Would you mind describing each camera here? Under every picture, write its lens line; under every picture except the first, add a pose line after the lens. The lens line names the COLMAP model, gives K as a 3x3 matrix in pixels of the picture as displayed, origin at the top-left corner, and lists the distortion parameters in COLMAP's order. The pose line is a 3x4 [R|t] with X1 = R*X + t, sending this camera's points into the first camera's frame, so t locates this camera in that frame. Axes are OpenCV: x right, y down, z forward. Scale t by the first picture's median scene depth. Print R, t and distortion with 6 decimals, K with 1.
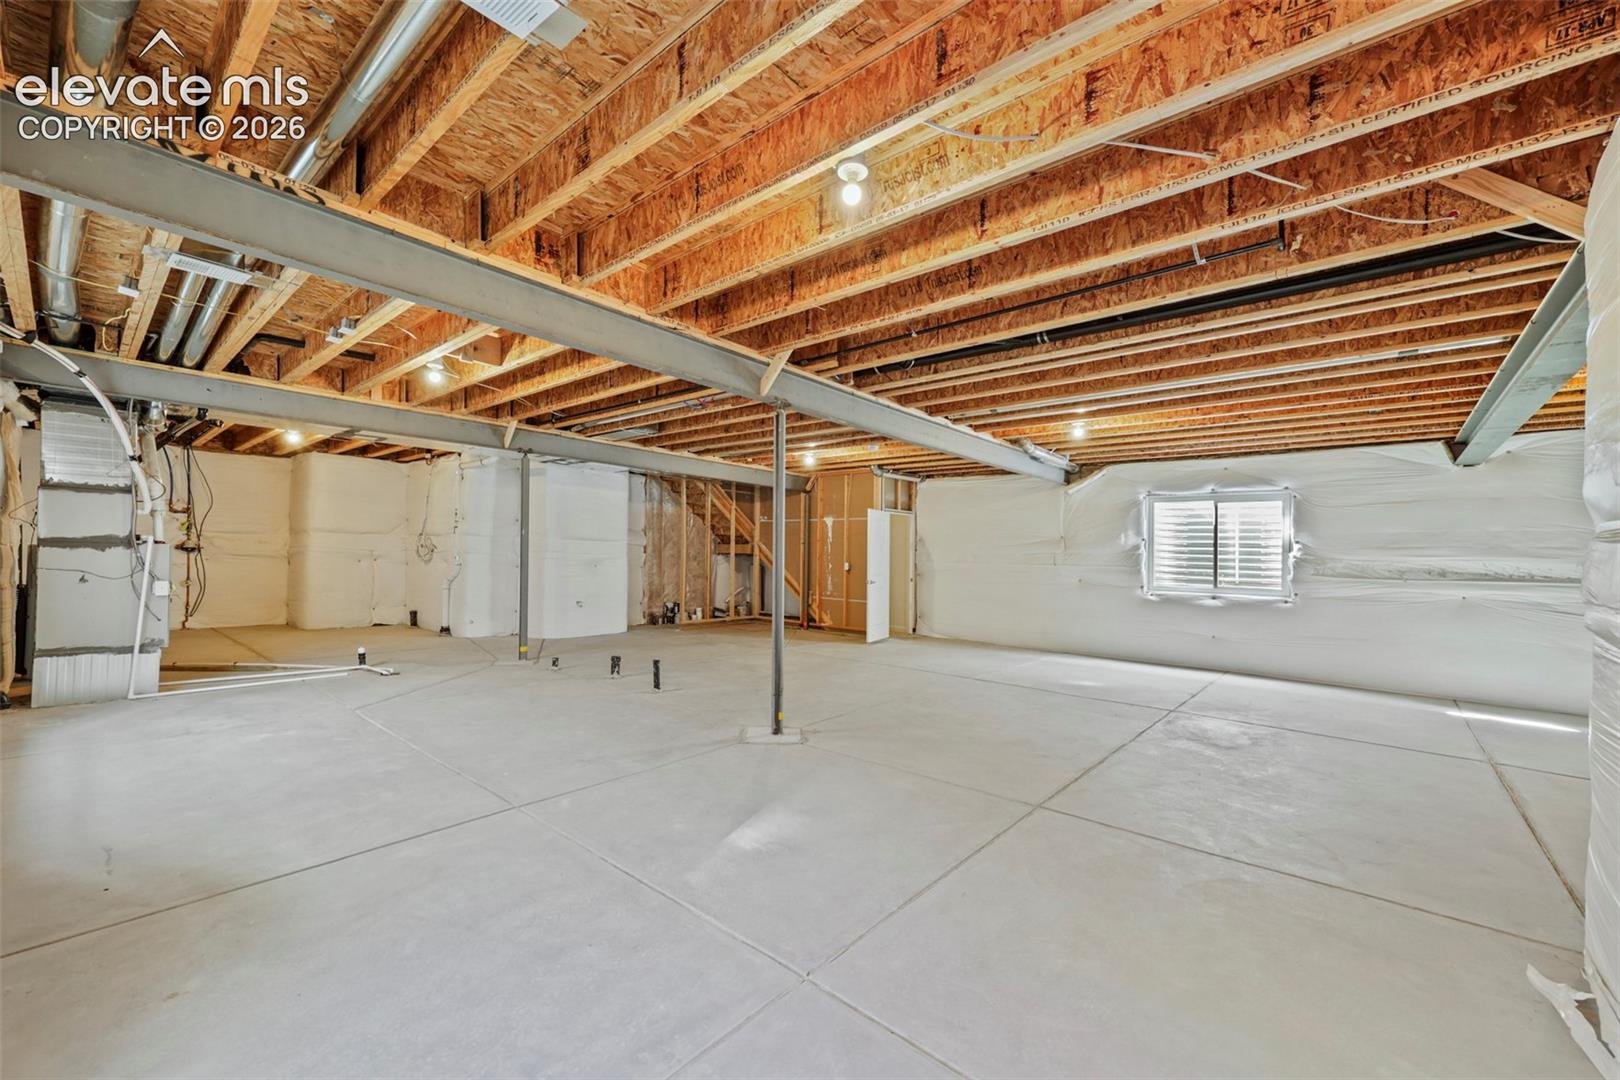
lens RADIAL K [[662.3, 0, 802.4], [0, 662.3, 529.5], [0, 0, 1]] dist [-0.000370, 0.000103]
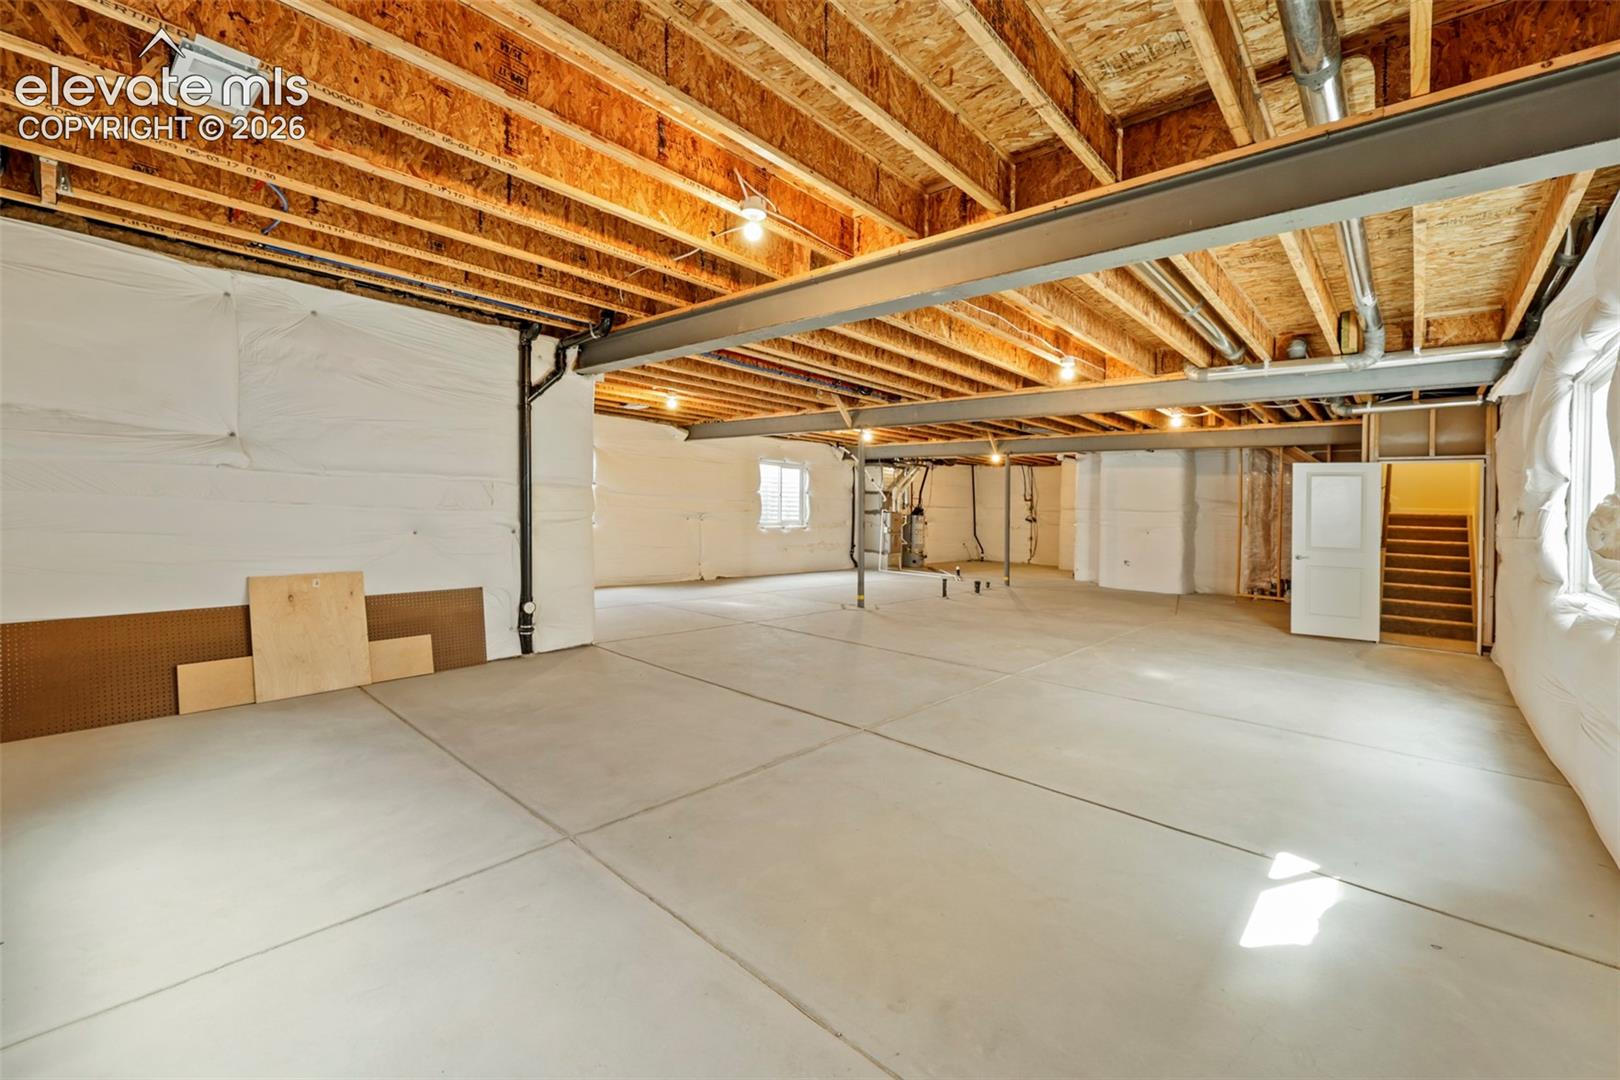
lens RADIAL K [[662.3, 0, 802.4], [0, 662.3, 529.5], [0, 0, 1]] dist [-0.000370, 0.000103]
pose [[-0.037411, 0.006211, -0.999281, 0.996623], [0.005279, 0.999968, 0.006018, 0.043249], [0.999286, -0.005050, -0.037442, 0.482644]]
